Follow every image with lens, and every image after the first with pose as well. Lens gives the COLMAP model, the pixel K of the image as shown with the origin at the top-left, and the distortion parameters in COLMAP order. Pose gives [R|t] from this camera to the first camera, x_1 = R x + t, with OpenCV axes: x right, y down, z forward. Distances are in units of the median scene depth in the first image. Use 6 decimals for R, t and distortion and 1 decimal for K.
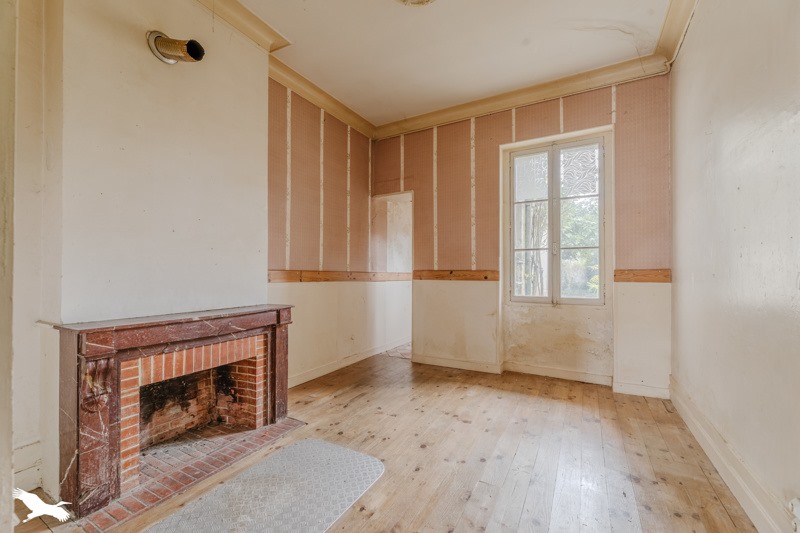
lens RADIAL K [[319.8, 0, 402.6], [0, 319.8, 265.5], [0, 0, 1]] dist [0.000084, -0.000001]
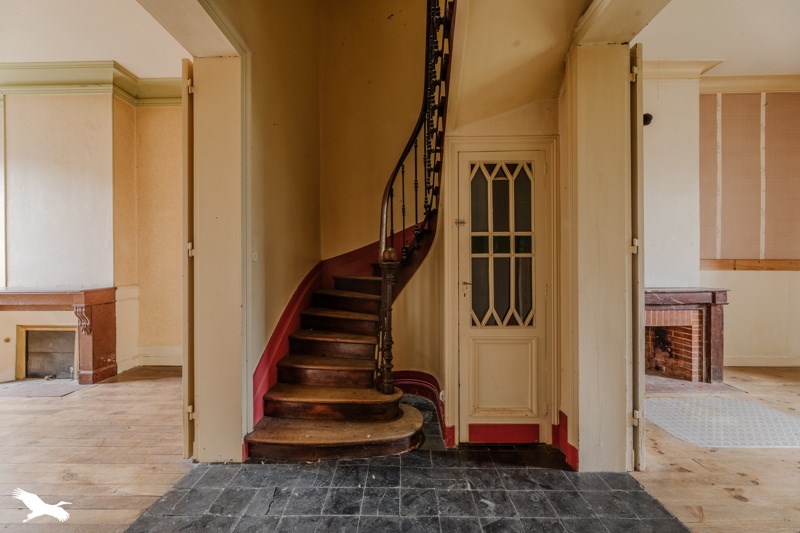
lens RADIAL K [[319.8, 0, 402.6], [0, 319.8, 265.5], [0, 0, 1]] dist [0.000084, -0.000001]
pose [[0.468186, 0.003728, -0.883622, 0.136288], [0.025413, 0.999521, 0.017682, -0.014345], [0.883265, -0.030734, 0.467866, -0.620914]]
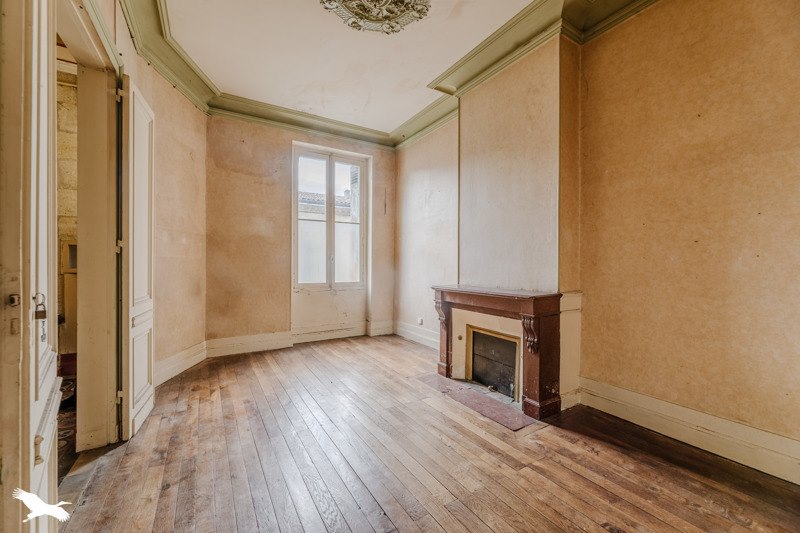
lens RADIAL K [[319.8, 0, 402.6], [0, 319.8, 265.5], [0, 0, 1]] dist [0.000084, -0.000001]
pose [[-0.495923, 0.000207, -0.868366, -0.523962], [0.018746, 0.999769, -0.010467, -0.016567], [0.868164, -0.021469, -0.495813, -1.000363]]
